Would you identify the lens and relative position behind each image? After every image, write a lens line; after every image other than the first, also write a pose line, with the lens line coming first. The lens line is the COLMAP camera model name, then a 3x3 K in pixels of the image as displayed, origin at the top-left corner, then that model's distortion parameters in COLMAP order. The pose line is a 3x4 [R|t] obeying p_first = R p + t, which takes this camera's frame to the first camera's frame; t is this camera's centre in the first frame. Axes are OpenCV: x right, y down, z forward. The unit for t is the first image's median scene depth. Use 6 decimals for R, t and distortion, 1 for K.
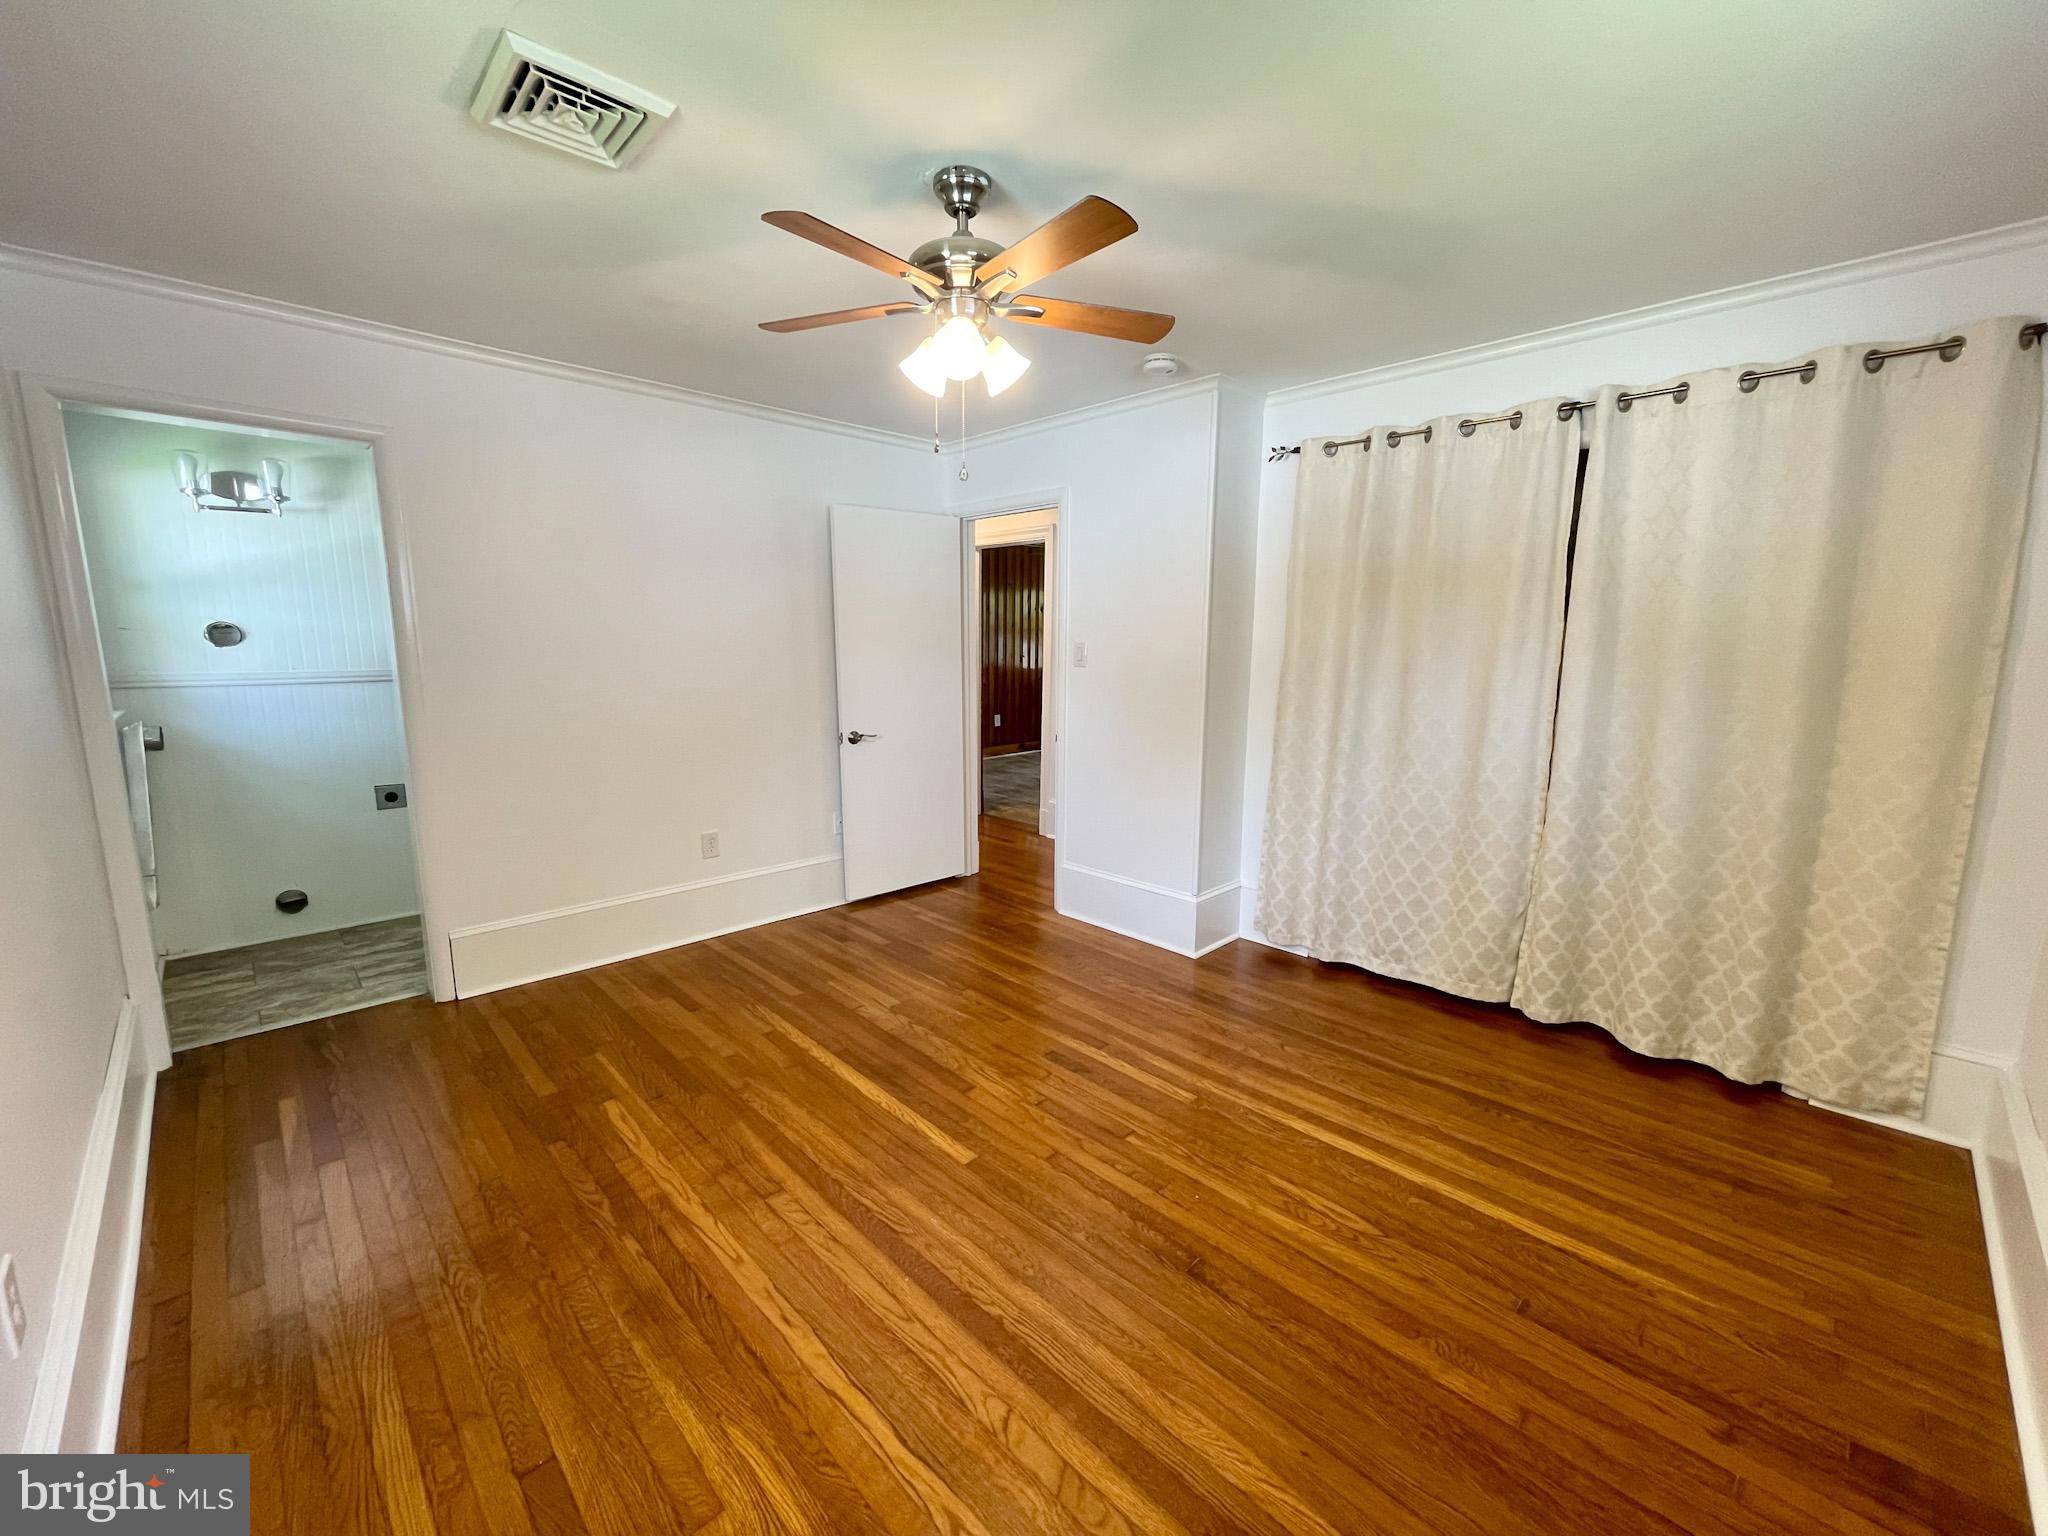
lens RADIAL K [[830.2, 0, 1015.2], [0, 830.2, 764.0], [0, 0, 1]] dist [-0.000453, -0.000135]
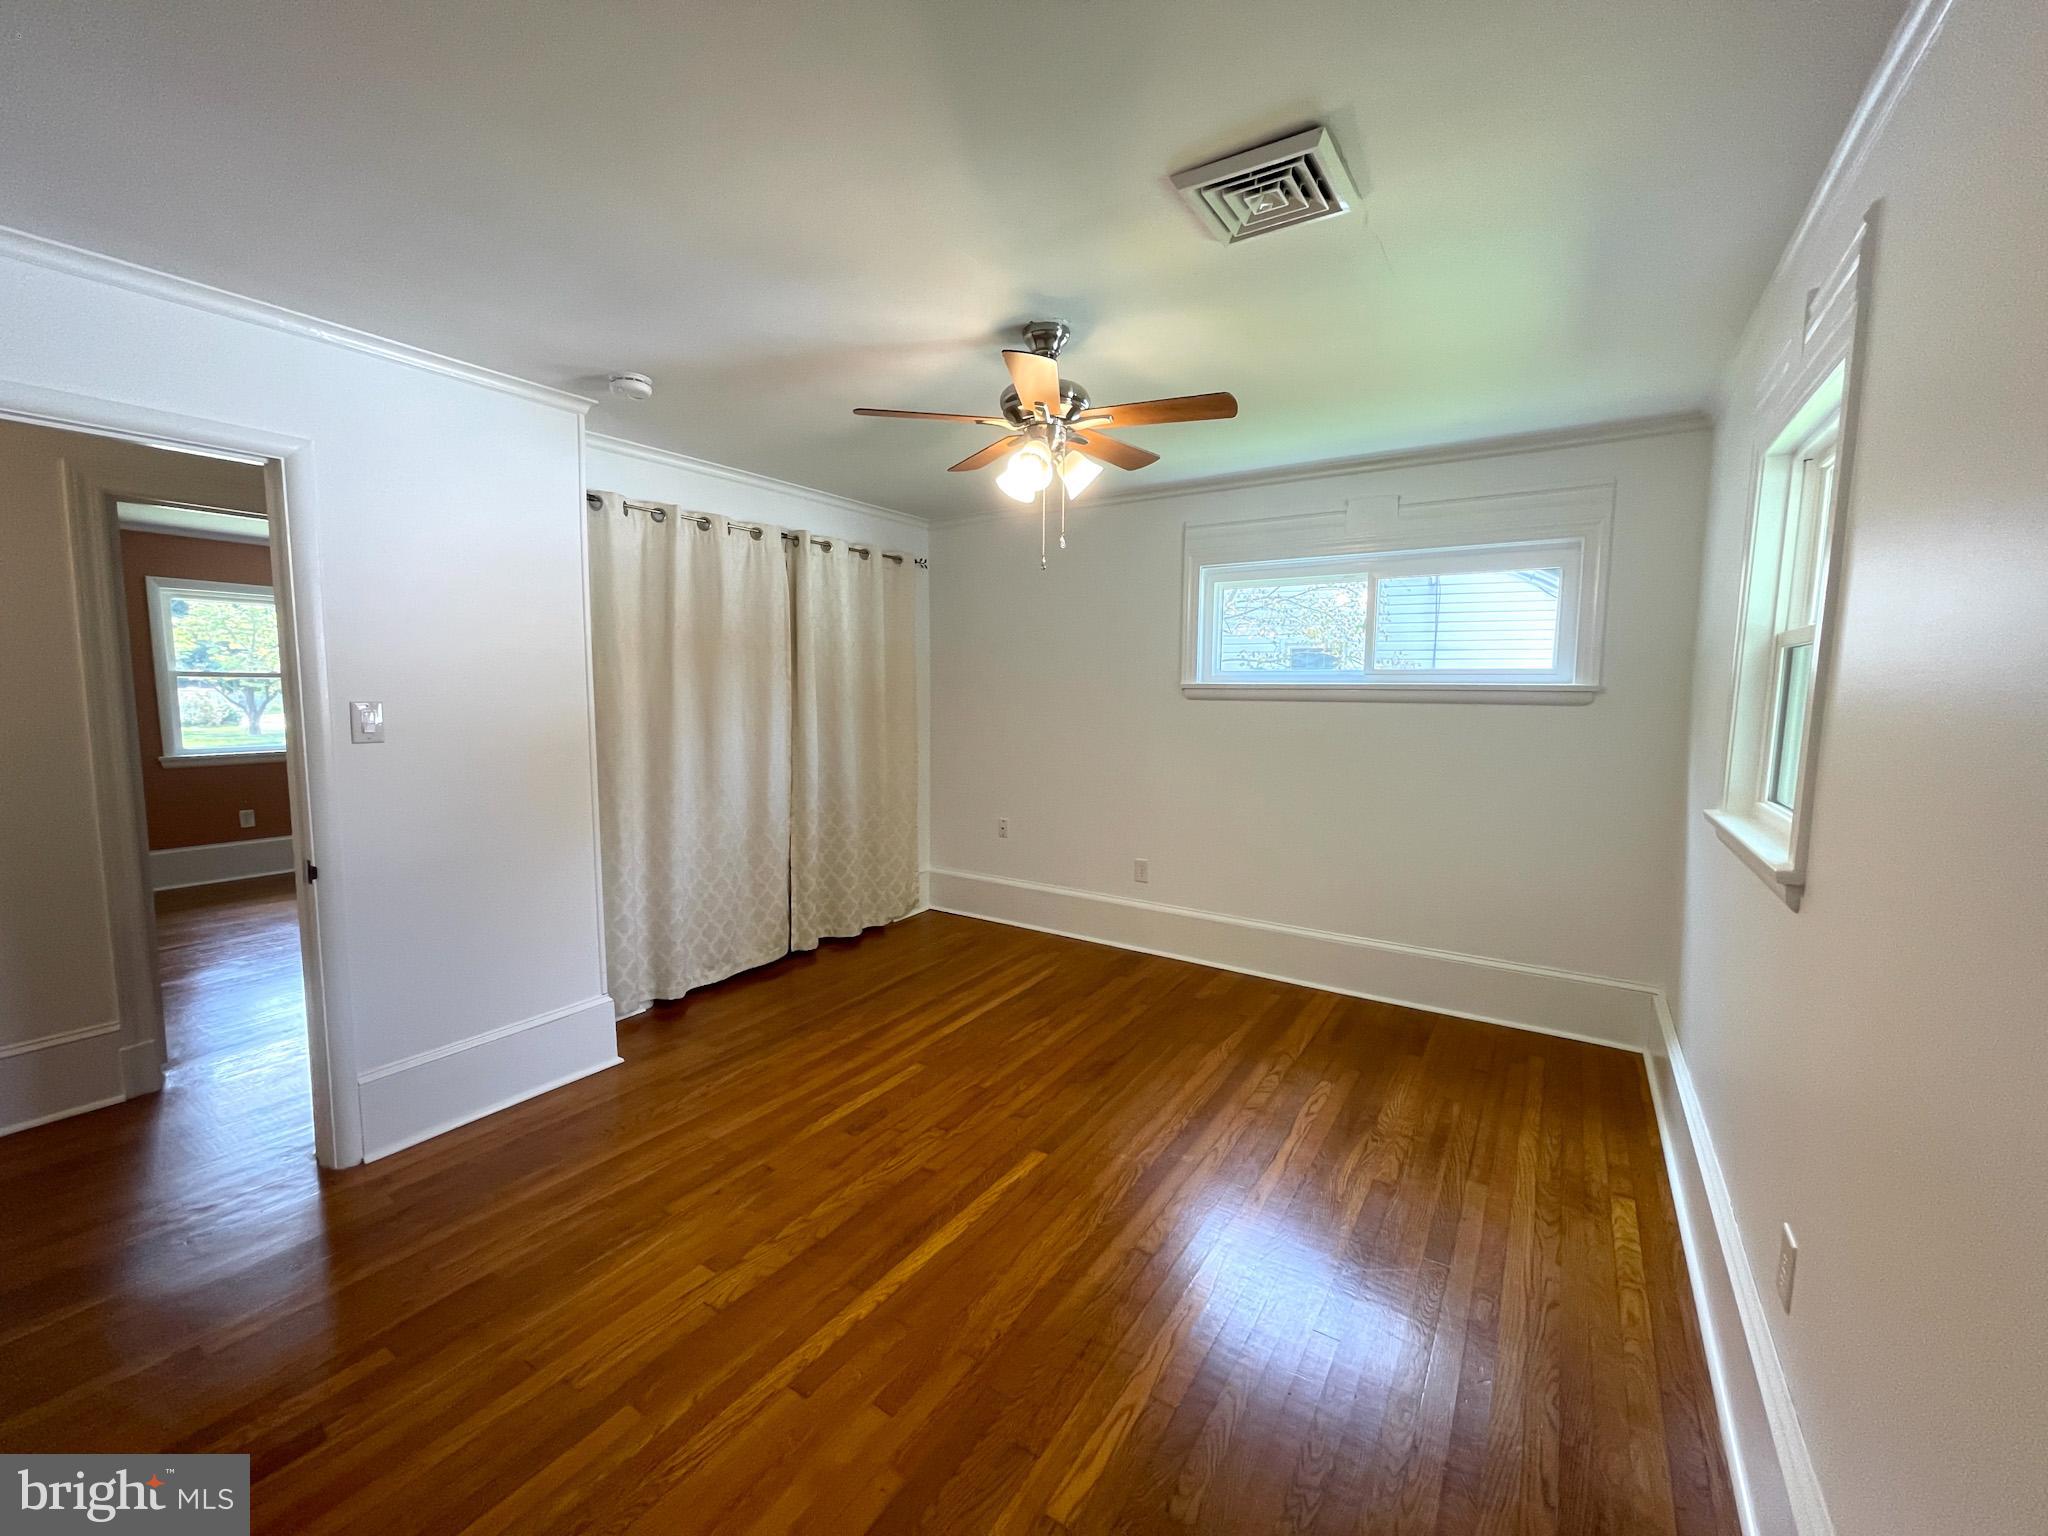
lens RADIAL K [[828.3, 0, 1014.4], [0, 828.3, 762.8], [0, 0, 1]] dist [-0.000130, 0.000115]
pose [[-0.212695, -0.101107, 0.971874, -0.955591], [0.148280, 0.979773, 0.134380, -0.178830], [-0.965802, 0.172692, -0.193400, 1.012823]]
